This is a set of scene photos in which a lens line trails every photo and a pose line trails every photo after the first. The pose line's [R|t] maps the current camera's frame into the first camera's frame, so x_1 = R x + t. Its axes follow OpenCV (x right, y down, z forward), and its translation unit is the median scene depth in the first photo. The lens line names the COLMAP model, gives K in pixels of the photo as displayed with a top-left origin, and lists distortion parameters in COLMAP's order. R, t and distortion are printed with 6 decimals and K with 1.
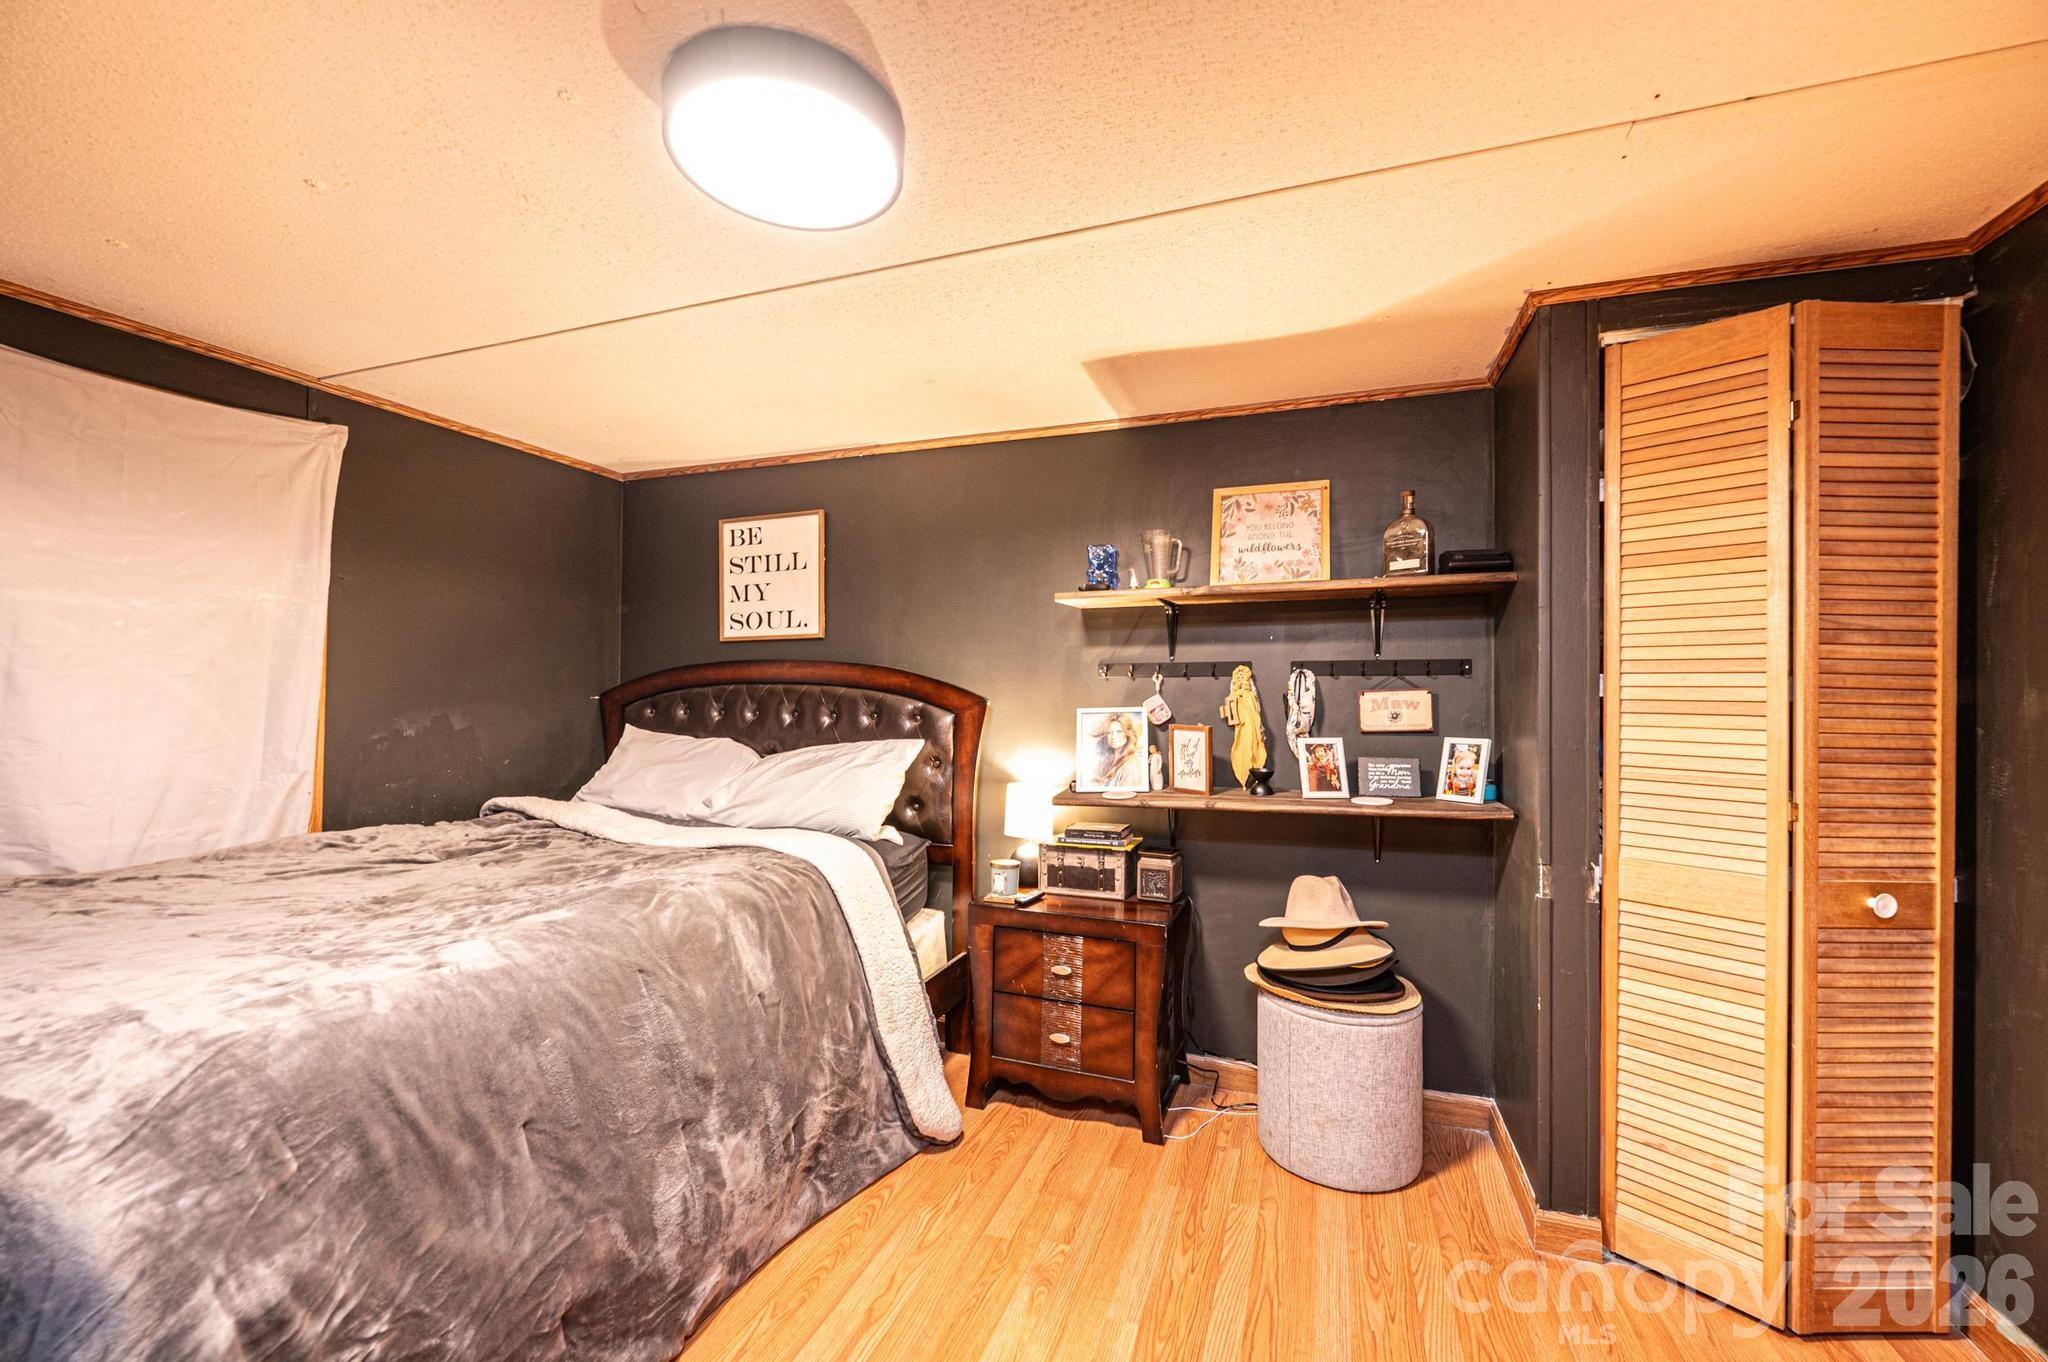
lens RADIAL K [[813.7, 0, 1029.2], [0, 813.7, 683.8], [0, 0, 1]] dist [-0.000820, 0.000275]
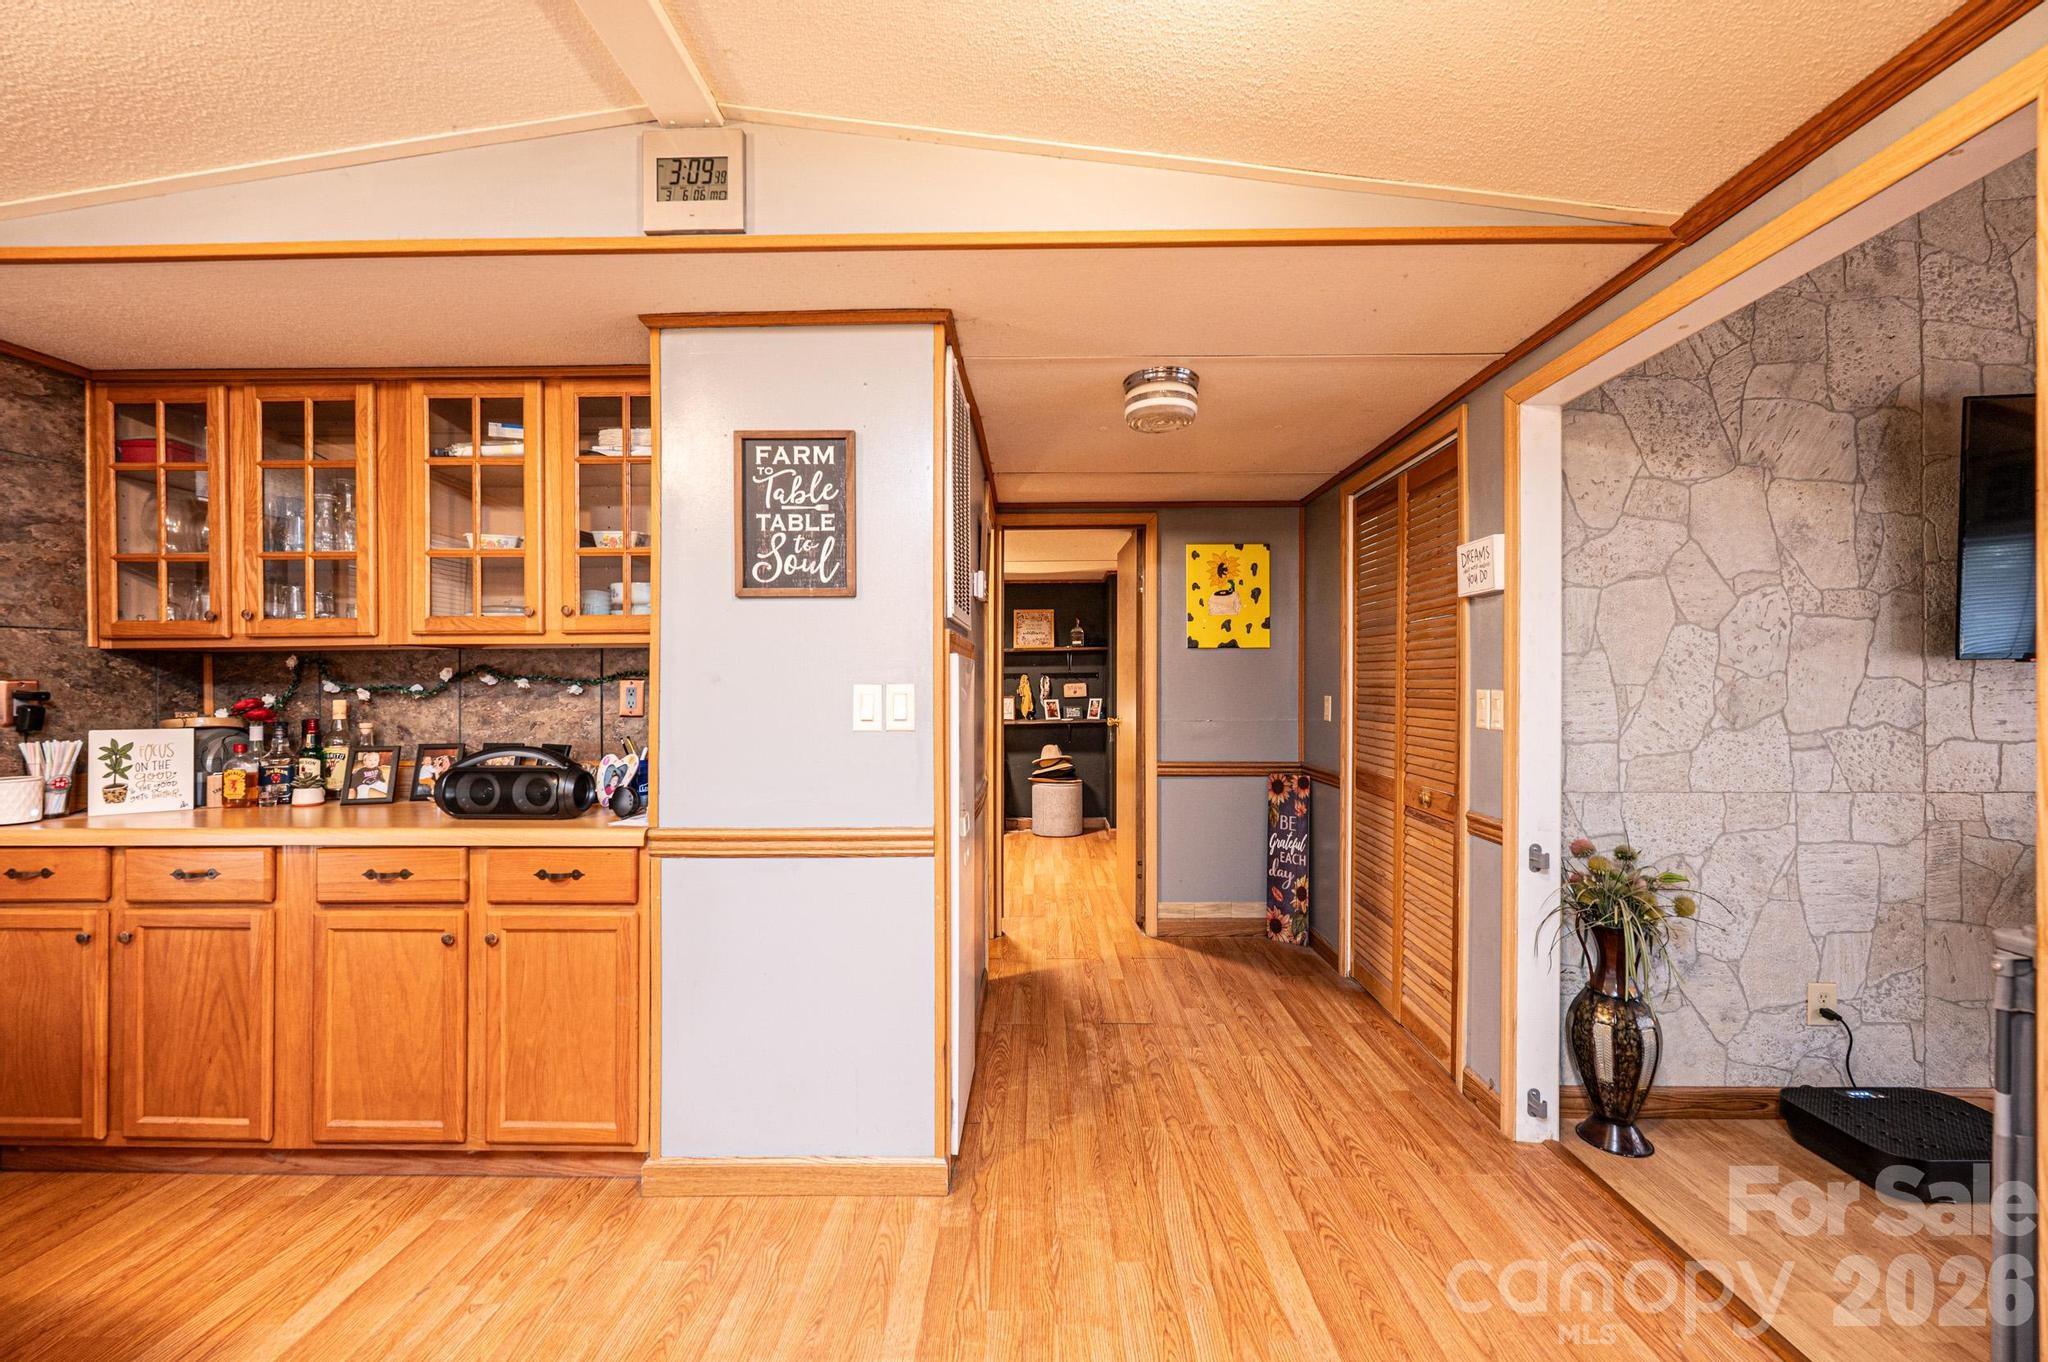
lens RADIAL K [[813.7, 0, 1029.2], [0, 813.7, 683.8], [0, 0, 1]] dist [-0.000820, 0.000275]
pose [[0.950914, -0.010528, 0.309276, -0.592406], [0.005794, 0.999852, 0.016221, -0.037014], [-0.309401, -0.013633, 0.950834, -1.673547]]
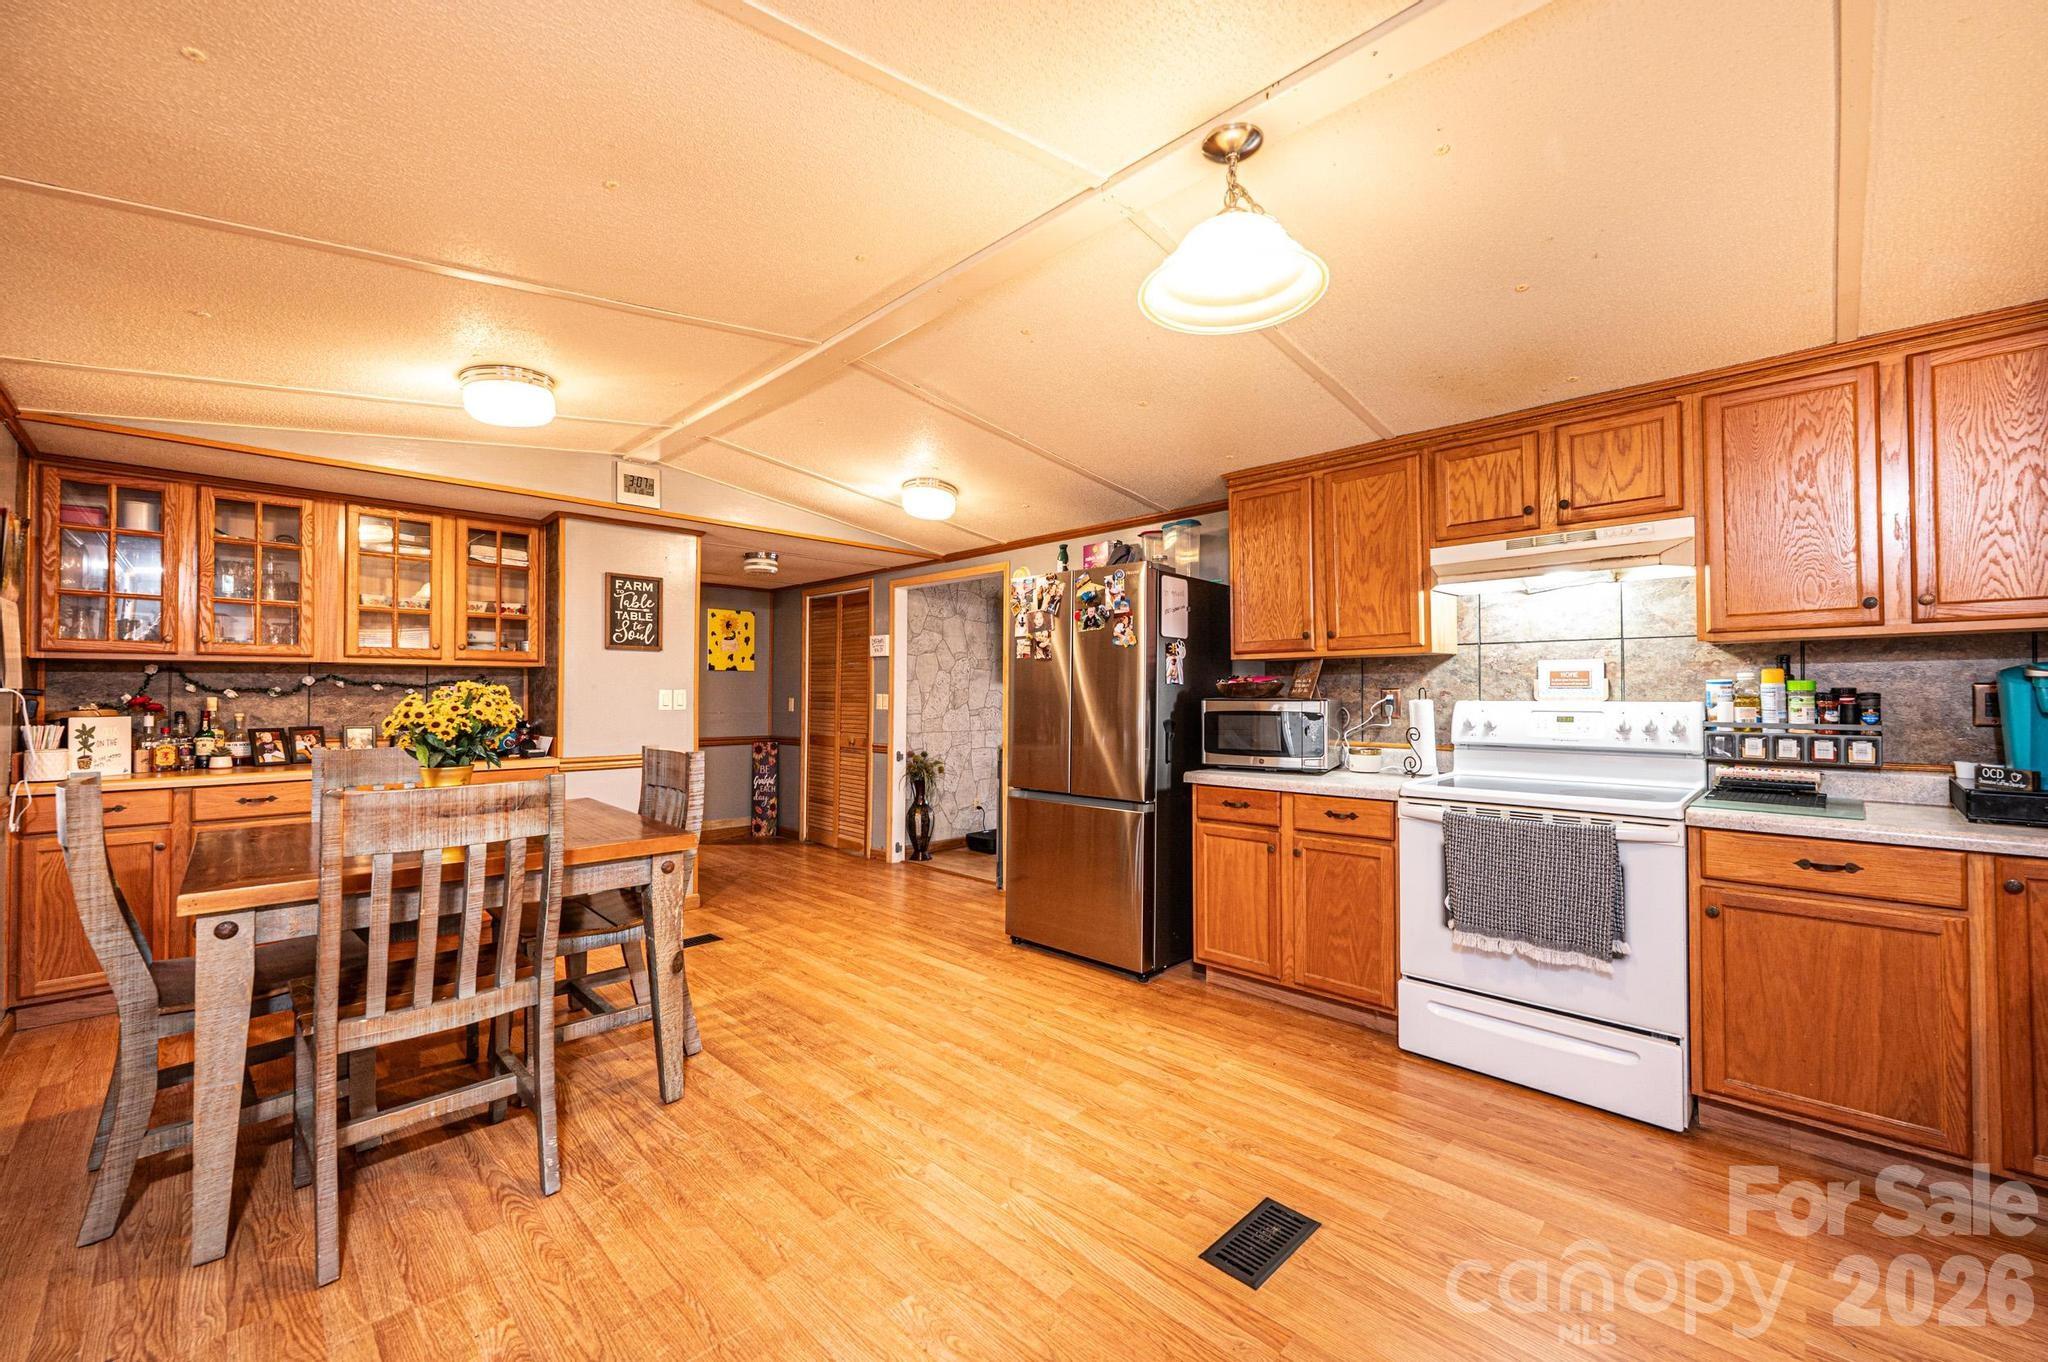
lens RADIAL K [[813.7, 0, 1029.2], [0, 813.7, 683.8], [0, 0, 1]] dist [-0.000820, 0.000275]
pose [[0.432719, 0.005104, 0.901514, -1.748500], [-0.012896, 0.999917, 0.000529, -0.048629], [-0.901436, -0.011854, 0.432749, -2.359490]]
